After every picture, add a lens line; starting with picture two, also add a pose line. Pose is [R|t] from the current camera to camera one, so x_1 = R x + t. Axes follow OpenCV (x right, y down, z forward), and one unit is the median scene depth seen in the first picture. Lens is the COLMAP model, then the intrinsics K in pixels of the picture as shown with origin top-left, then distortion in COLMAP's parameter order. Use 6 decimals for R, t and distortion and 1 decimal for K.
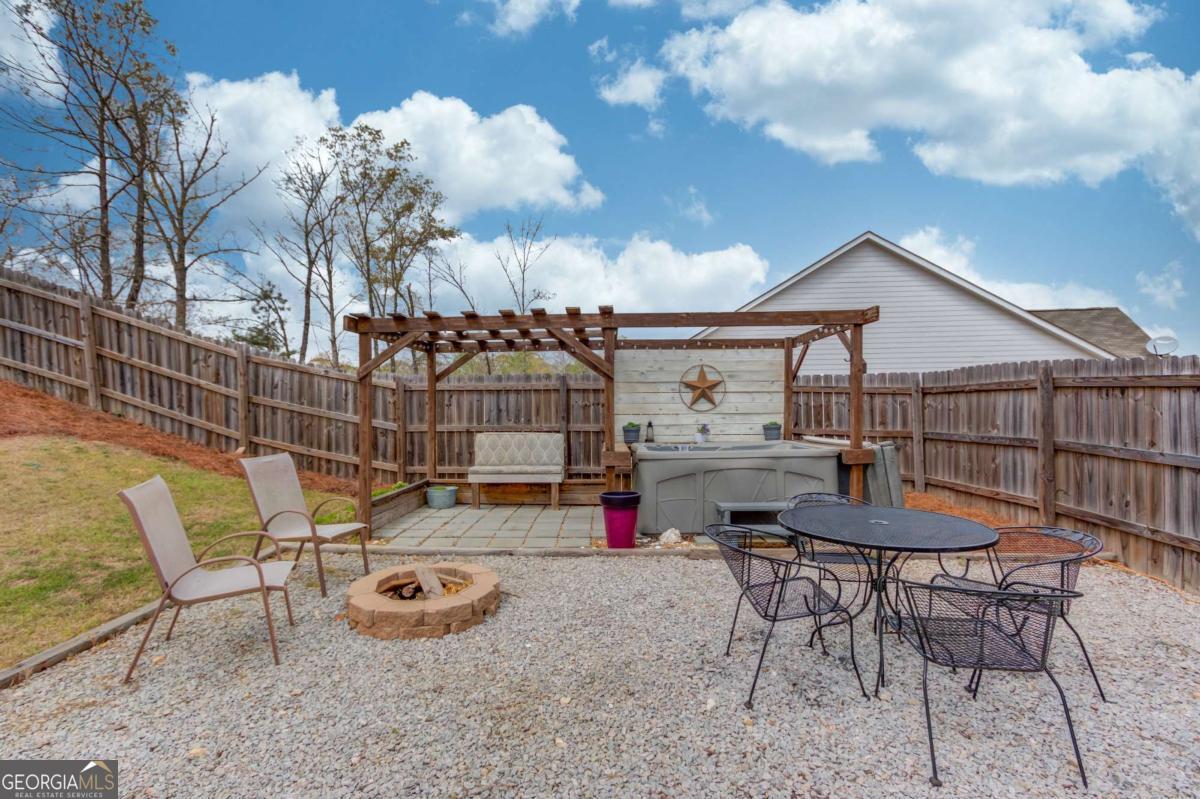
lens RADIAL K [[542.5, 0, 602.8], [0, 542.5, 407.6], [0, 0, 1]] dist [0.017092, 0.000096]
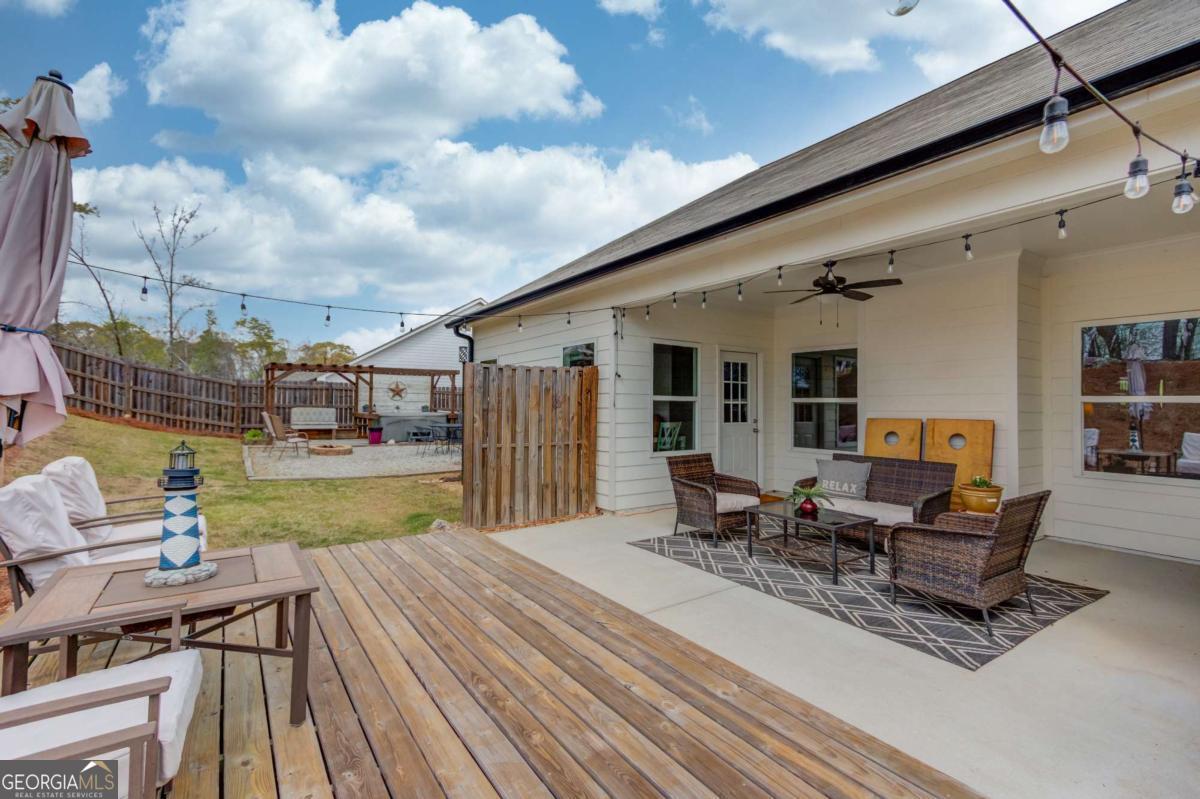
lens RADIAL K [[542.5, 0, 605.8], [0, 542.5, 396.2], [0, 0, 1]] dist [0.017092, 0.000096]
pose [[0.802558, 0.027086, 0.595959, -0.481366], [-0.026823, 0.999597, -0.009309, -0.013024], [-0.595970, -0.008514, 0.802961, -1.410253]]
